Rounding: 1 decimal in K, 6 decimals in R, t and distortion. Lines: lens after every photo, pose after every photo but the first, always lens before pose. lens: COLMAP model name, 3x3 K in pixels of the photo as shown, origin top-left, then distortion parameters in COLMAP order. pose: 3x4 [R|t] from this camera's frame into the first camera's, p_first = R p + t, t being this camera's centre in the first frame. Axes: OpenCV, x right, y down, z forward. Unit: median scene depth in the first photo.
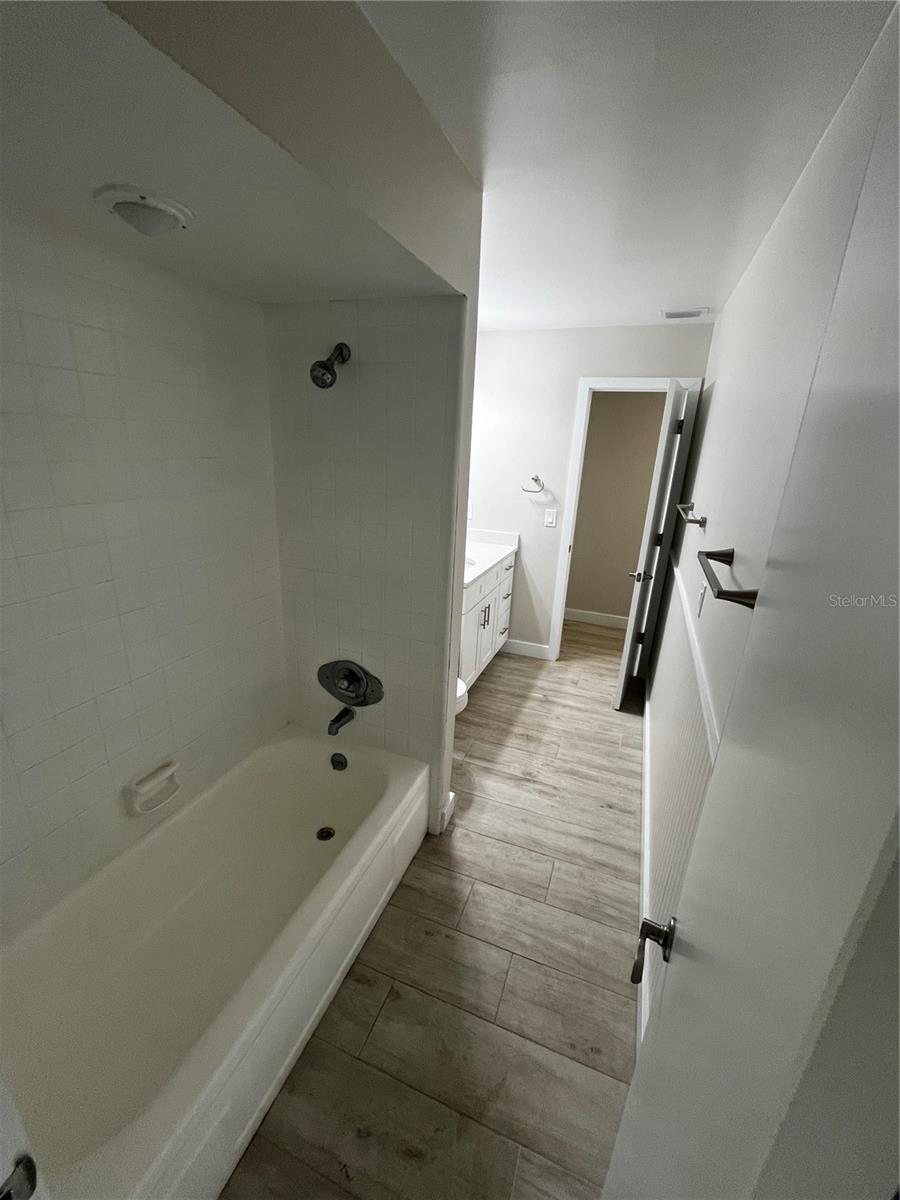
lens RADIAL K [[487.2, 0, 450.0], [0, 487.2, 600.0], [0, 0, 1]] dist [-0.002254, -0.000146]
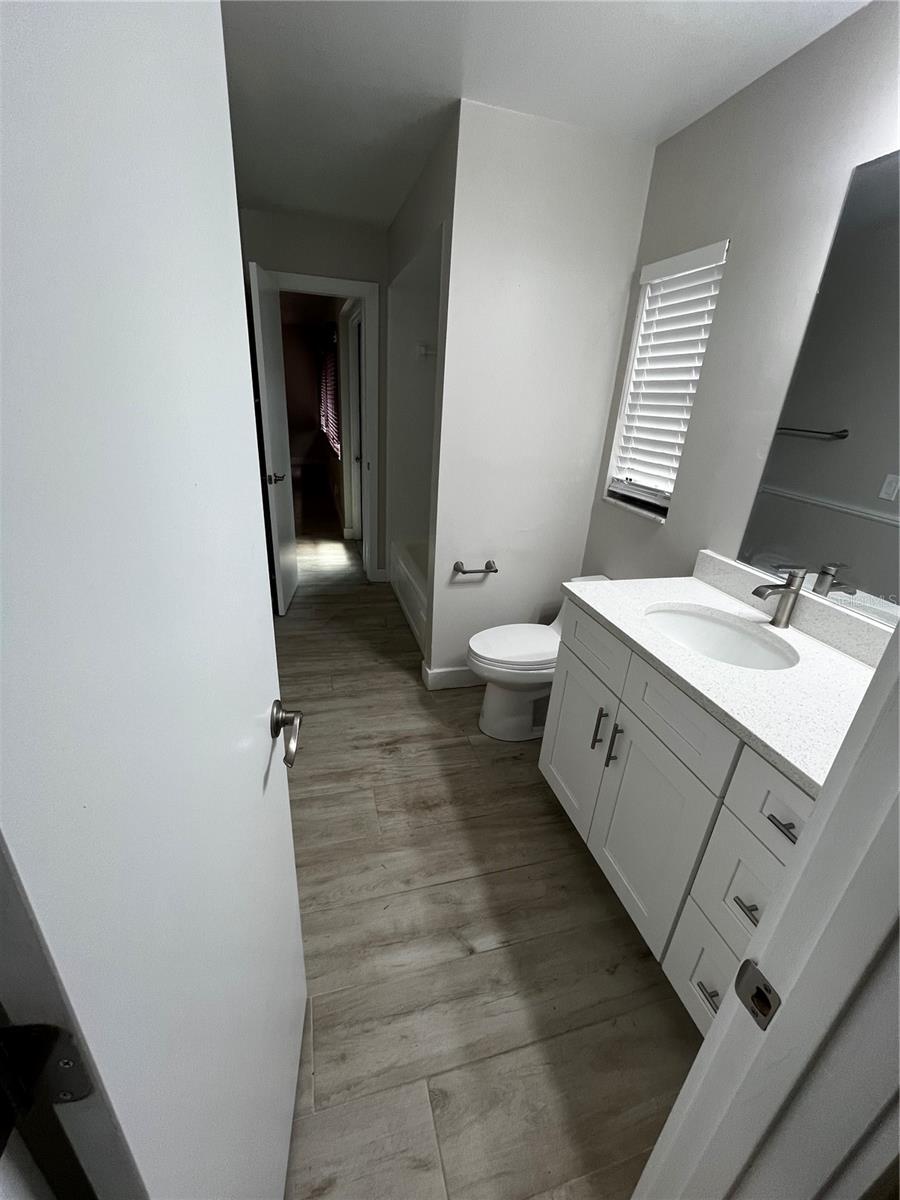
lens RADIAL K [[487.2, 0, 450.0], [0, 487.2, 600.0], [0, 0, 1]] dist [-0.002254, -0.000146]
pose [[-0.793736, 0.145922, -0.590499, 0.527638], [-0.281598, 0.772343, 0.569376, -0.339351], [0.539152, 0.618218, -0.571945, 1.346414]]
